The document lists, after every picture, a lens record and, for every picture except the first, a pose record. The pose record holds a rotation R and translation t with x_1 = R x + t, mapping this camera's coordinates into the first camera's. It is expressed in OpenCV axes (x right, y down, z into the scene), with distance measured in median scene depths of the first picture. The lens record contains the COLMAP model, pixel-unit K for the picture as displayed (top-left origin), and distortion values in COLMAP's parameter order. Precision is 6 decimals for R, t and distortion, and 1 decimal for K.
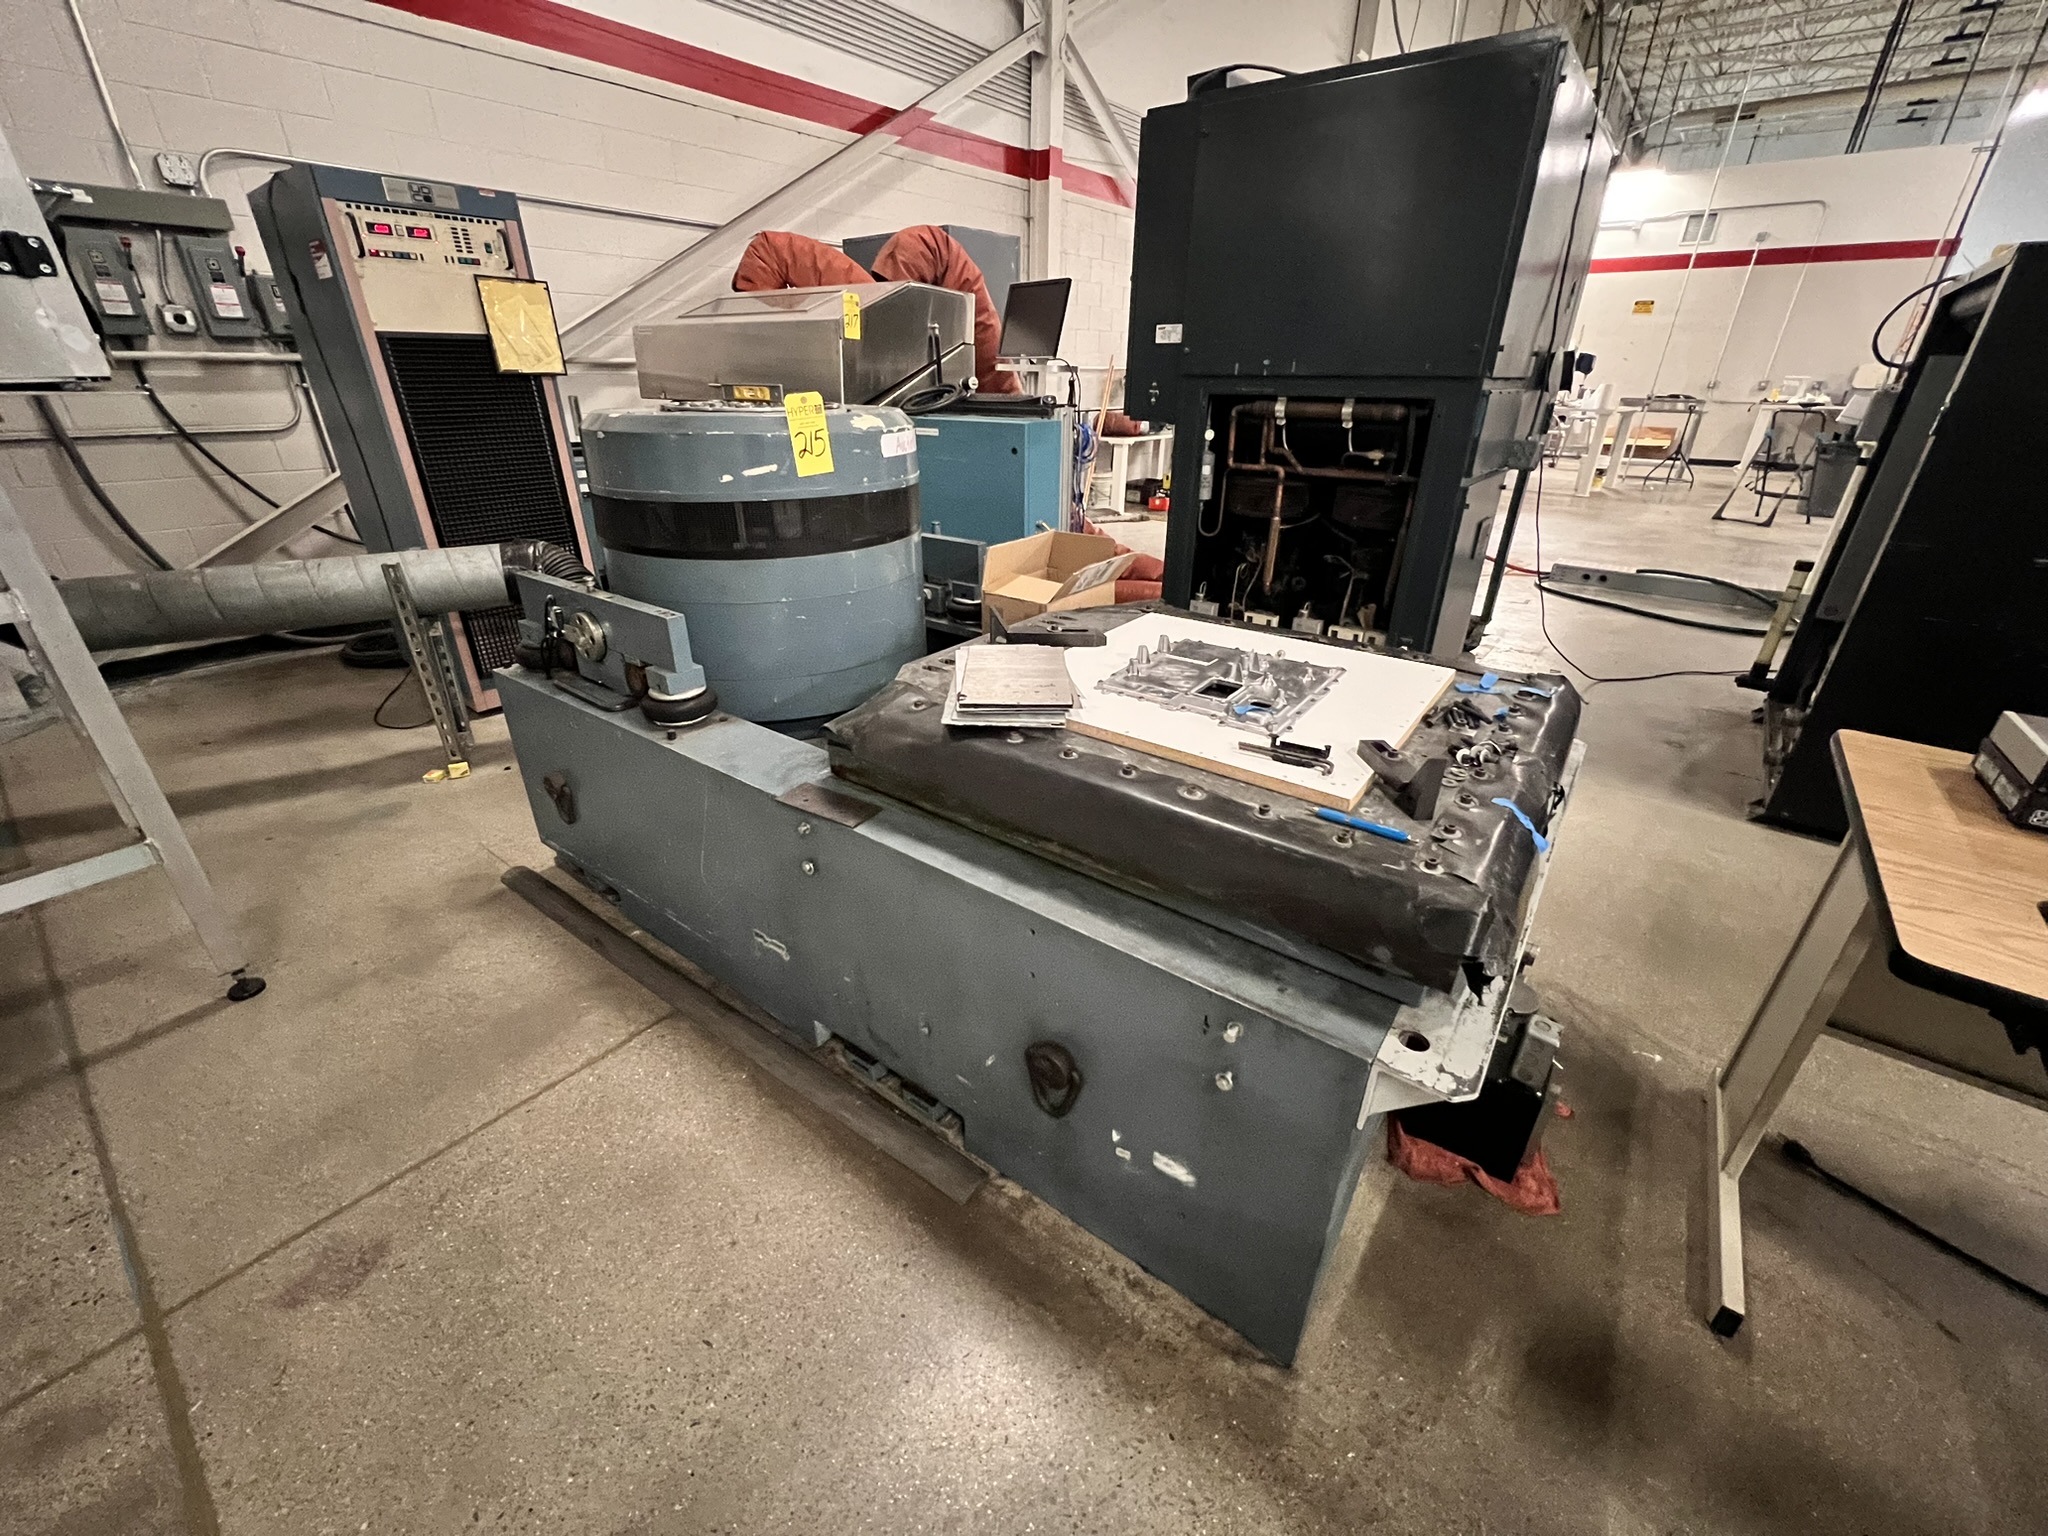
lens RADIAL K [[826.0, 0, 1026.6], [0, 826.0, 763.3], [0, 0, 1]] dist [-0.002211, 0.001175]
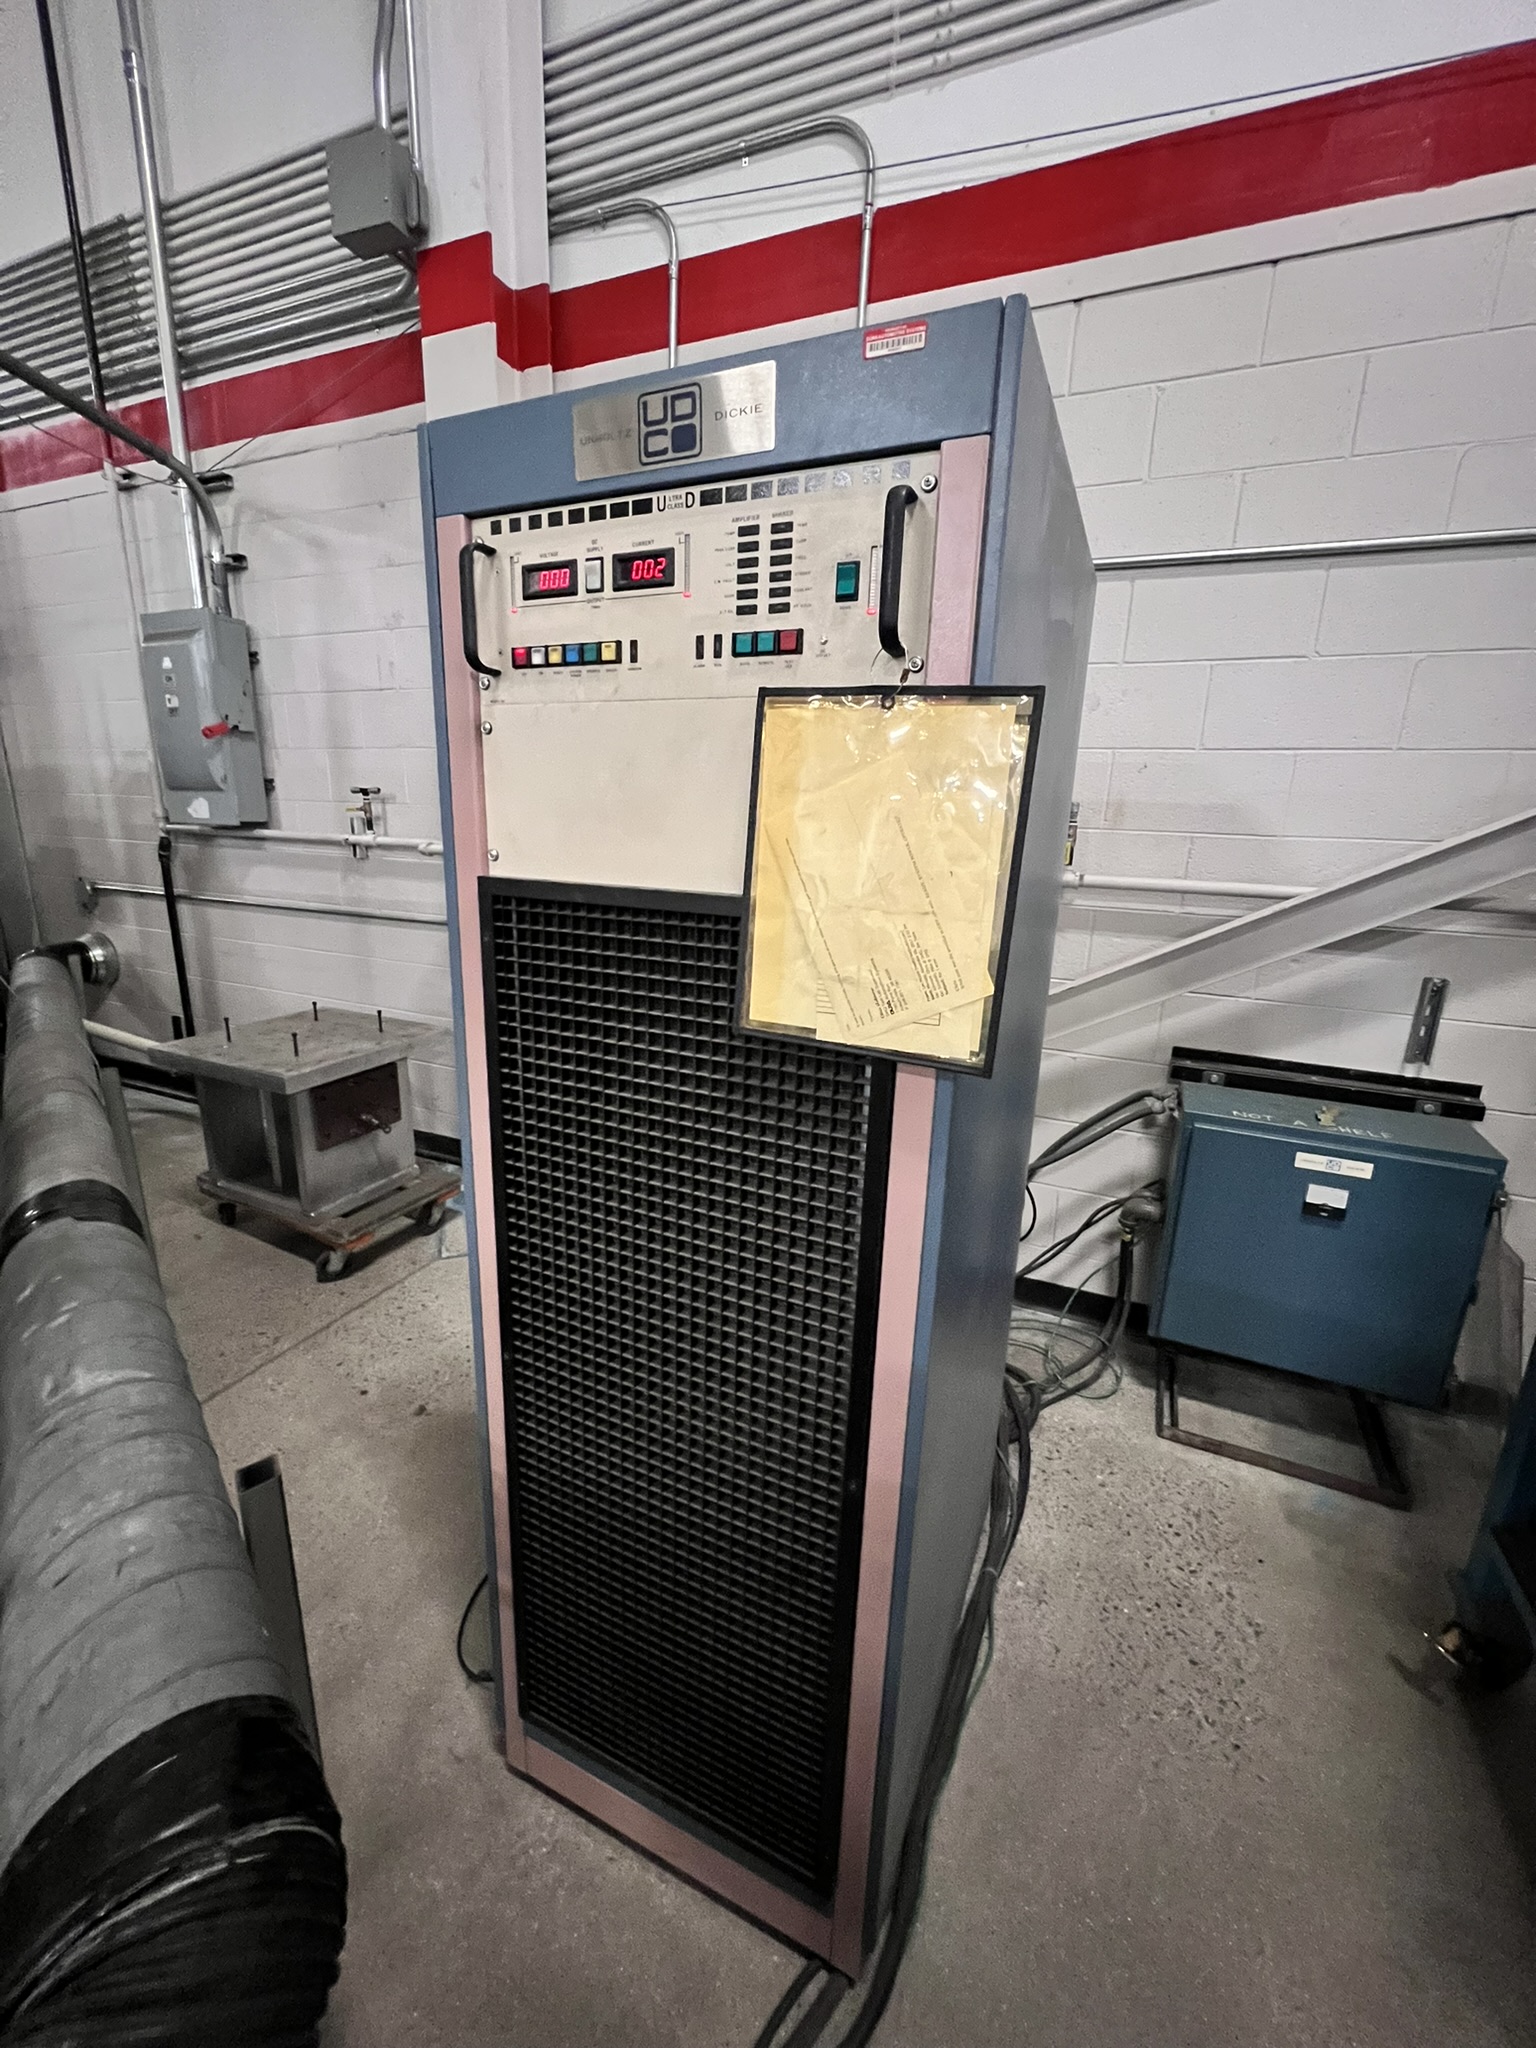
lens RADIAL K [[826.0, 0, 778.8], [0, 826.0, 1033.4], [0, 0, 1]] dist [-0.002211, 0.001175]
pose [[0.265009, 0.251280, -0.930929, -0.420273], [-0.441347, 0.889990, 0.114590, -0.553519], [0.857311, 0.380496, 0.346757, 0.999746]]
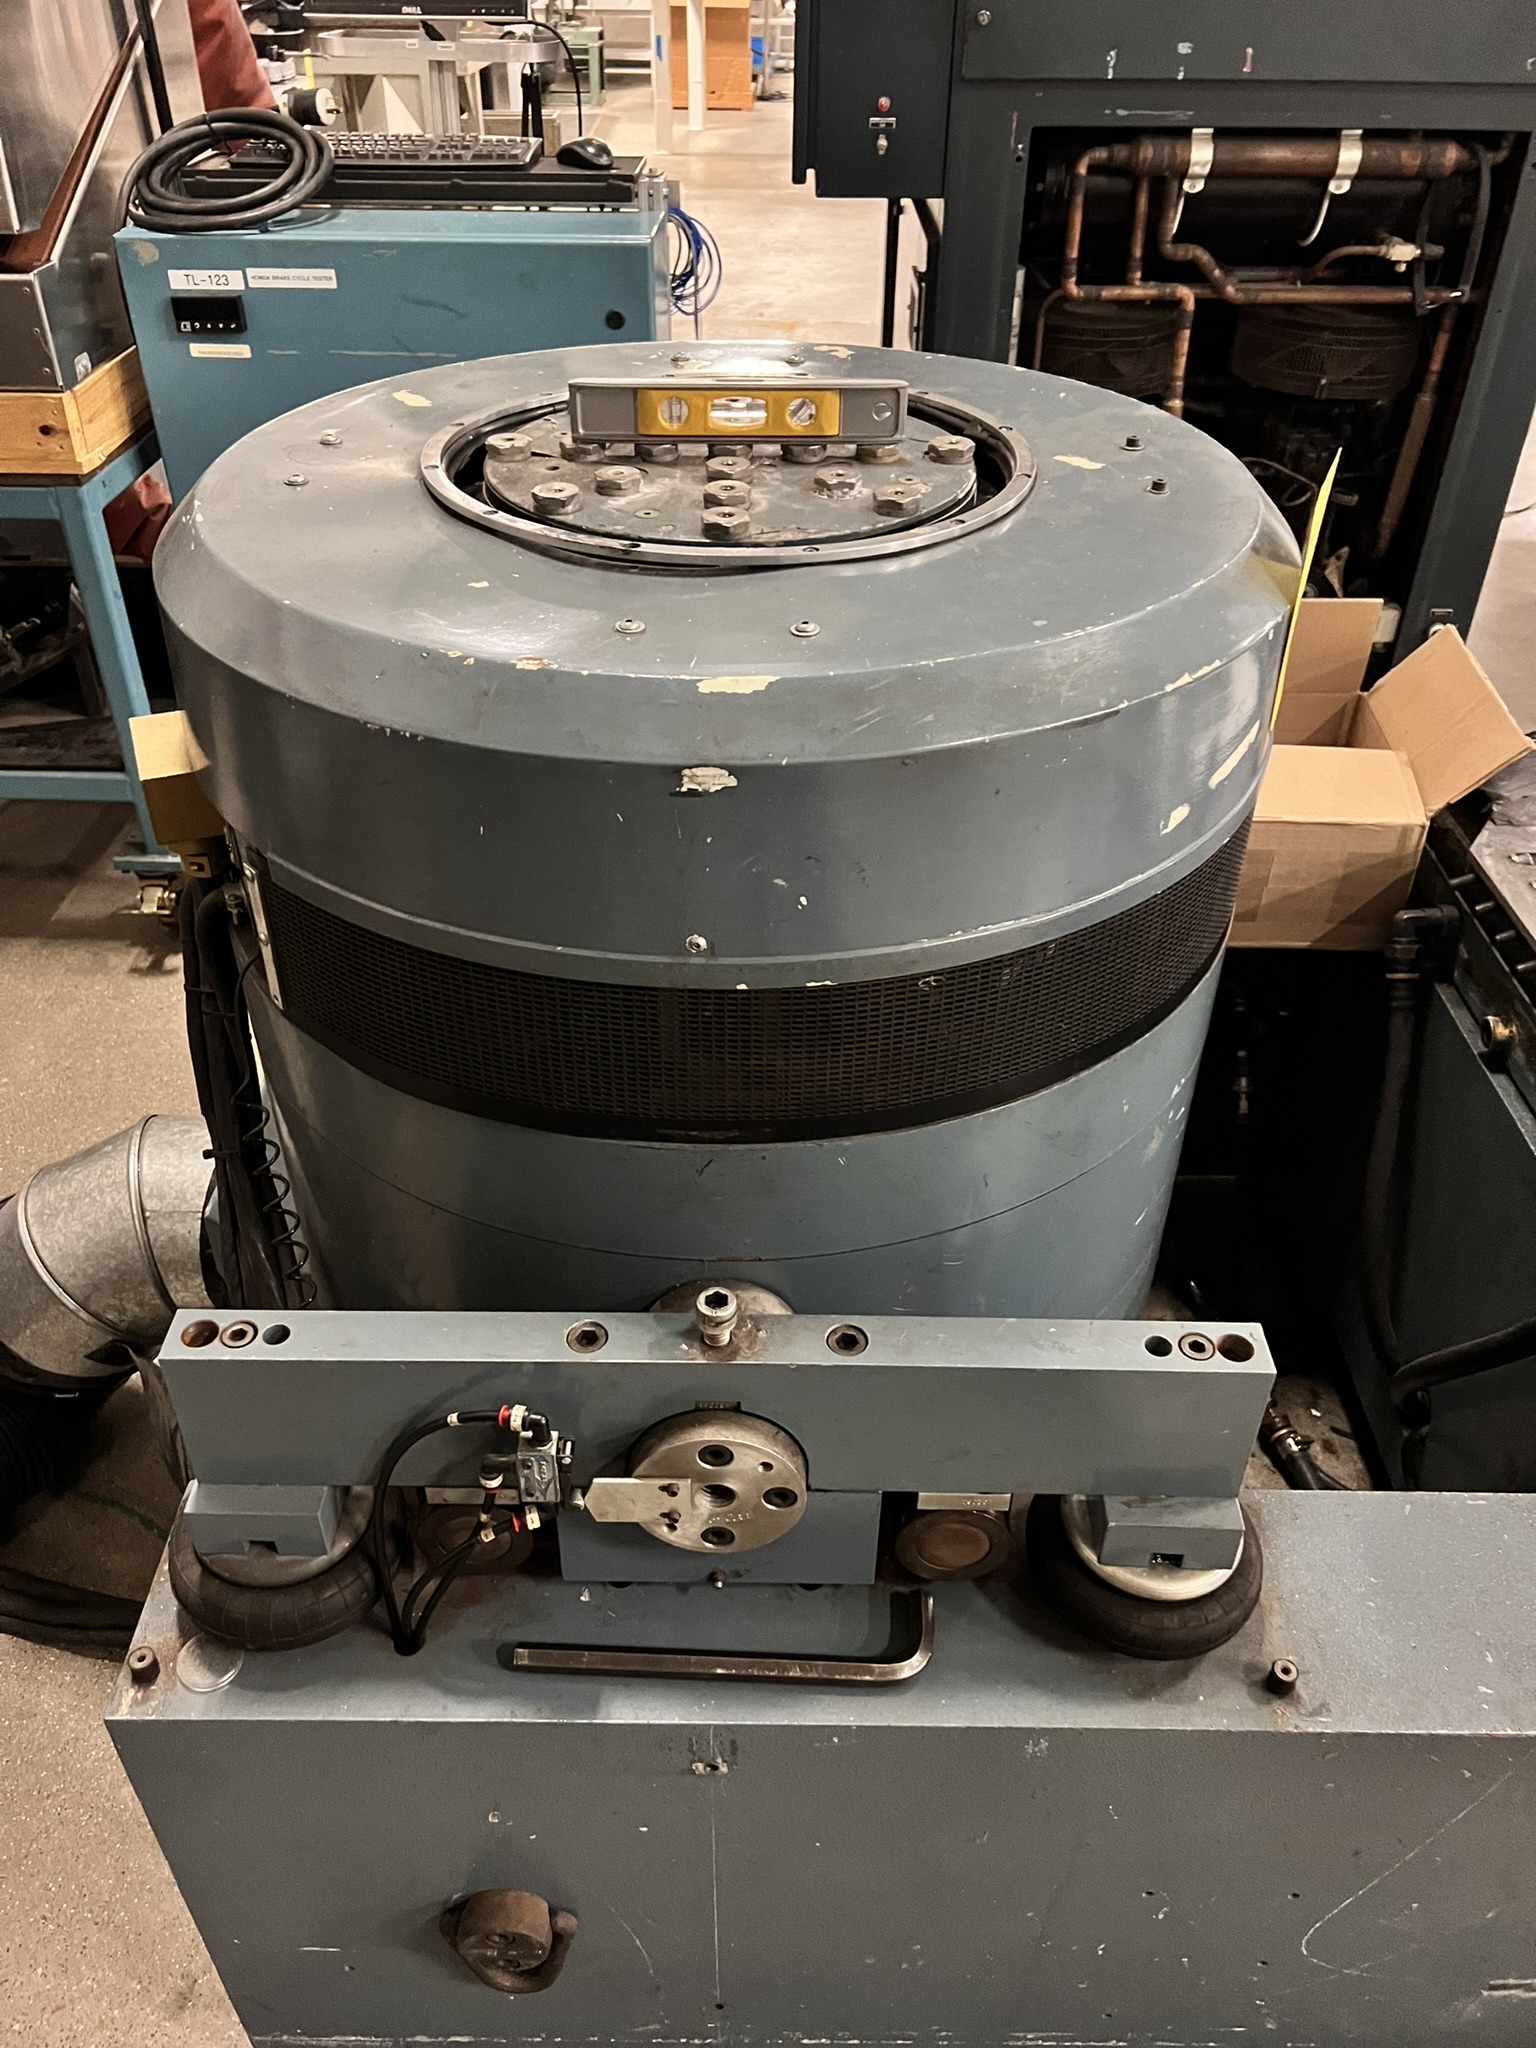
lens RADIAL K [[1553.8, 0, 766.6], [0, 1553.8, 1032.0], [0, 0, 1]] dist [0.044794, -0.044196]
pose [[0.806618, -0.353889, 0.473424, -0.480975], [0.253191, 0.930623, 0.264263, -0.289107], [-0.534099, -0.093293, 0.840258, 0.387971]]
